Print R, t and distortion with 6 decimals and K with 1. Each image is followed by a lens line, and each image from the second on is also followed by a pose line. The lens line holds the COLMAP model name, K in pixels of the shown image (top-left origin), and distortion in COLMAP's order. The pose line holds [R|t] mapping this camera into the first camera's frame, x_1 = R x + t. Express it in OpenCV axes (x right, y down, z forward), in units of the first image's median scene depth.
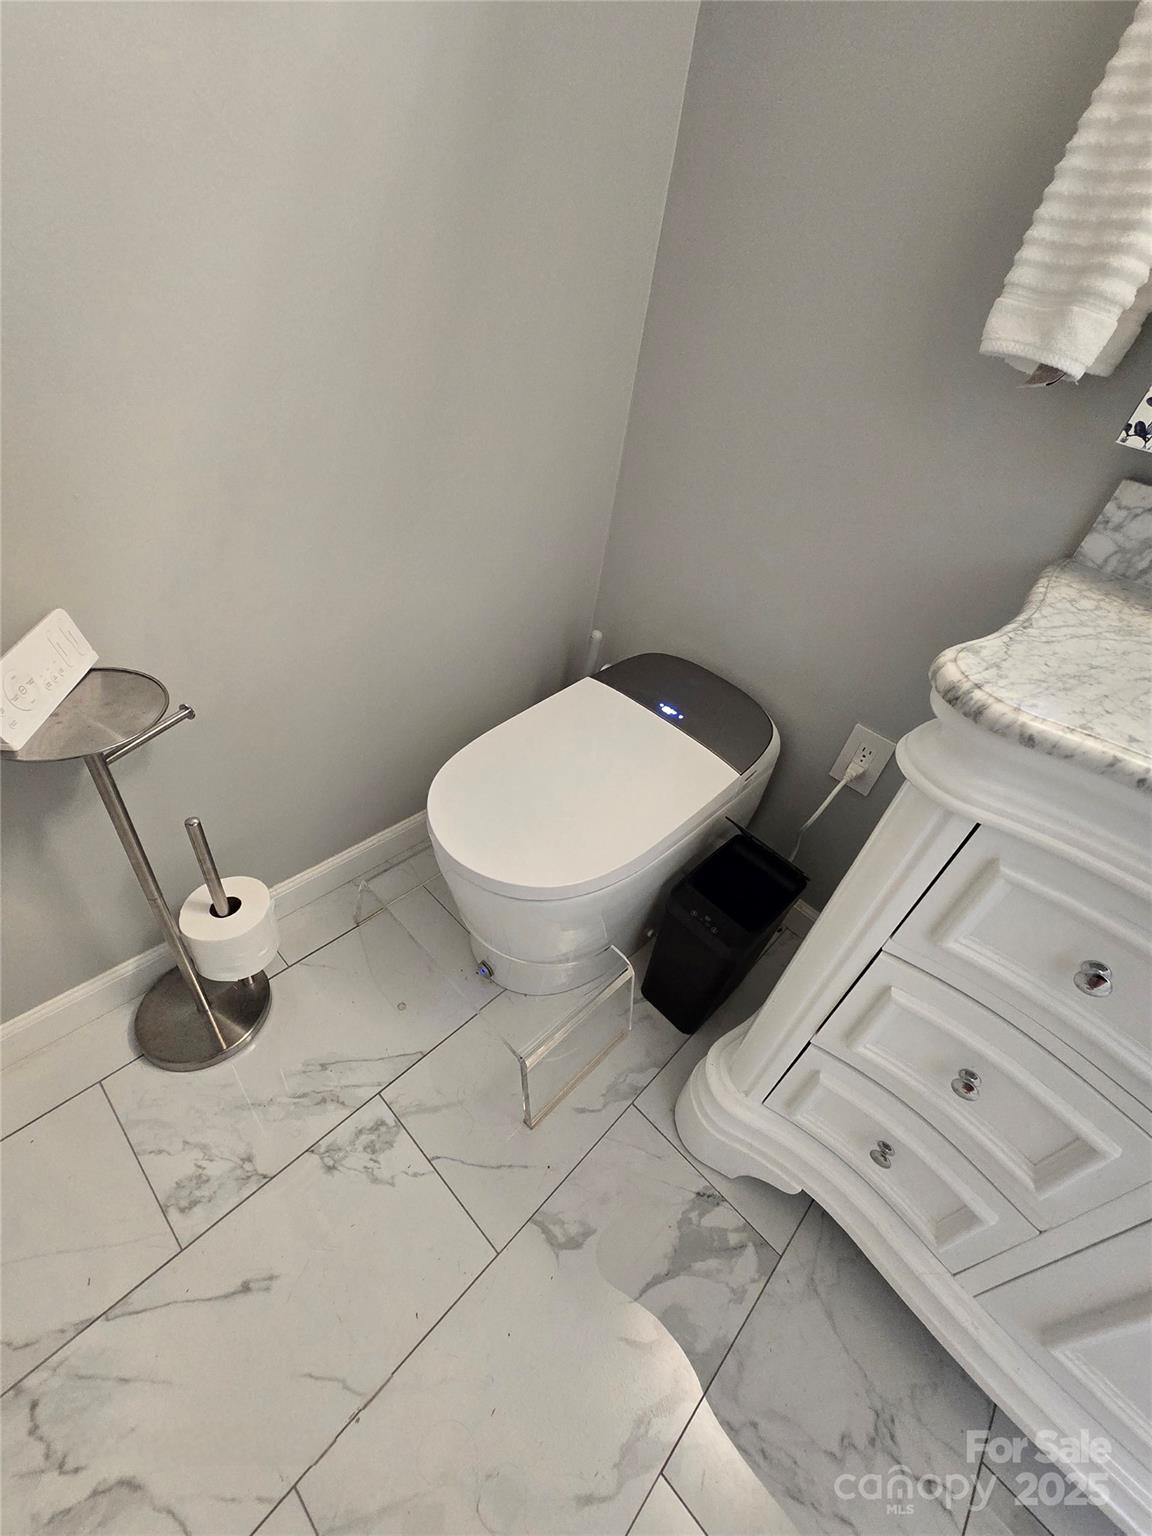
lens RADIAL K [[636.8, 0, 586.5], [0, 636.8, 765.2], [0, 0, 1]] dist [0.003708, -0.000275]
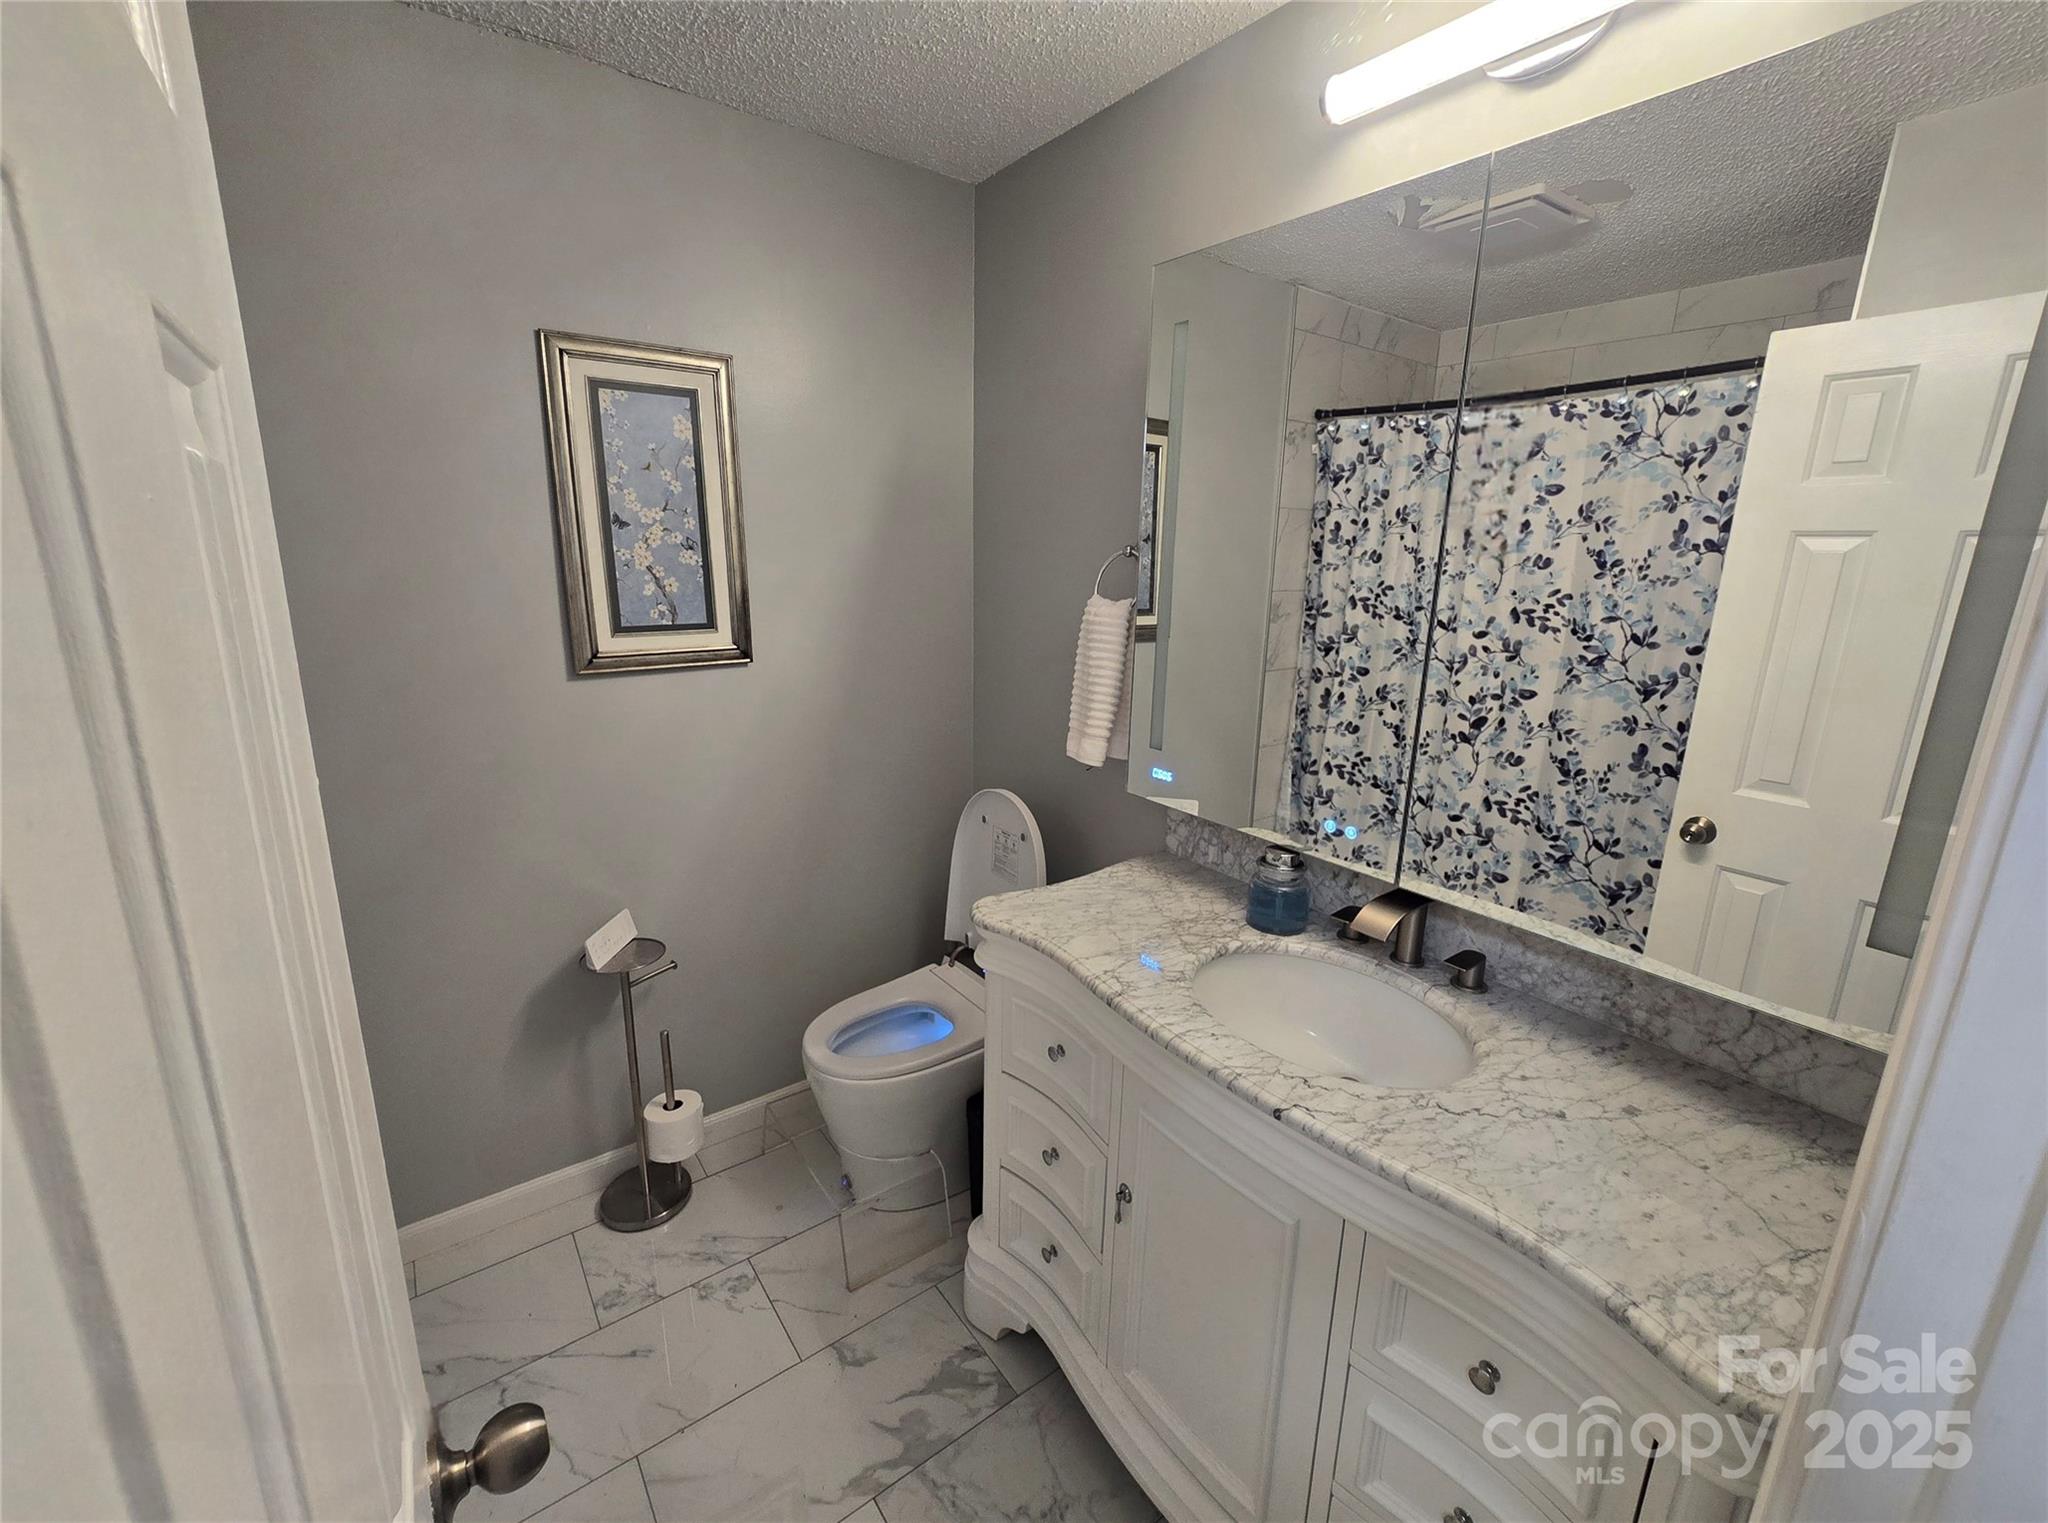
lens RADIAL K [[849.1, 0, 1016.2], [0, 849.1, 751.7], [0, 0, 1]] dist [0.003708, -0.000275]
pose [[0.975547, -0.091065, -0.200038, 0.738086], [-0.010799, 0.889171, -0.457447, 0.407837], [0.219525, 0.448422, 0.866445, -0.985213]]
